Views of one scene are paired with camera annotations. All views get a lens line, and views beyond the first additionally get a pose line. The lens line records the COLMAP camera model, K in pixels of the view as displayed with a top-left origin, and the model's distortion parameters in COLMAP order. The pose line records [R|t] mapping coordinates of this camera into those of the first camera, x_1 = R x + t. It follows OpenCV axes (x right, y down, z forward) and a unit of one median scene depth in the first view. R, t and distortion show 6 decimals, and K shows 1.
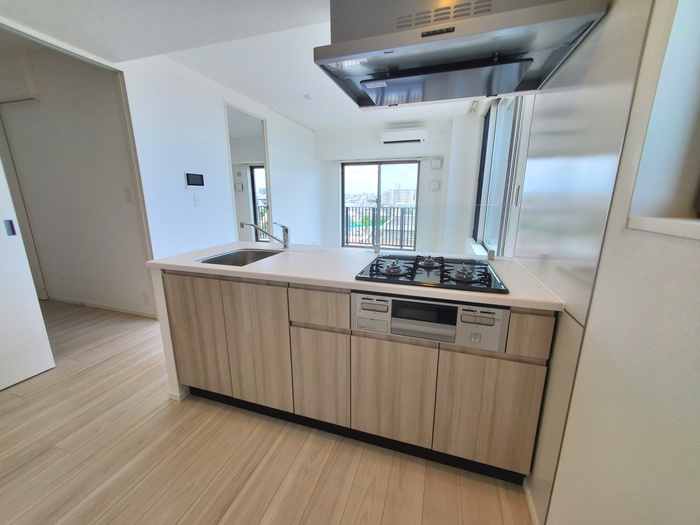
lens RADIAL K [[278.7, 0, 349.8], [0, 278.7, 259.8], [0, 0, 1]] dist [0.000442, -0.000419]
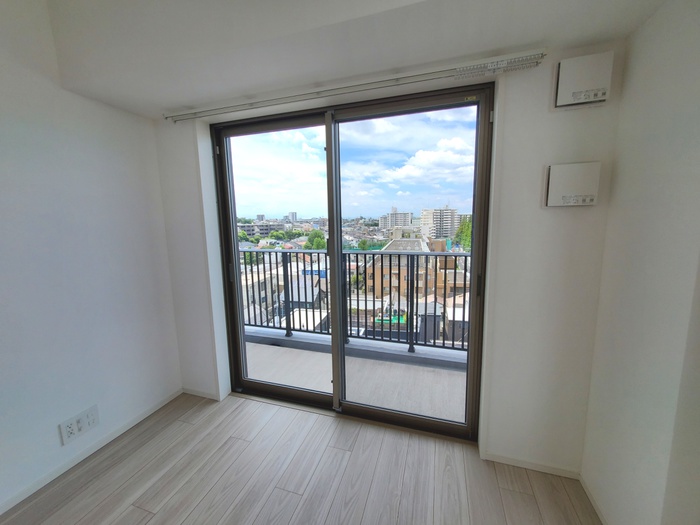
lens RADIAL K [[278.7, 0, 352.2], [0, 278.7, 263.5], [0, 0, 1]] dist [0.000442, -0.000419]
pose [[0.999734, -0.019045, 0.013032, 0.117437], [0.019927, 0.997258, -0.071276, -0.173478], [-0.011639, 0.071517, 0.997371, 0.711803]]
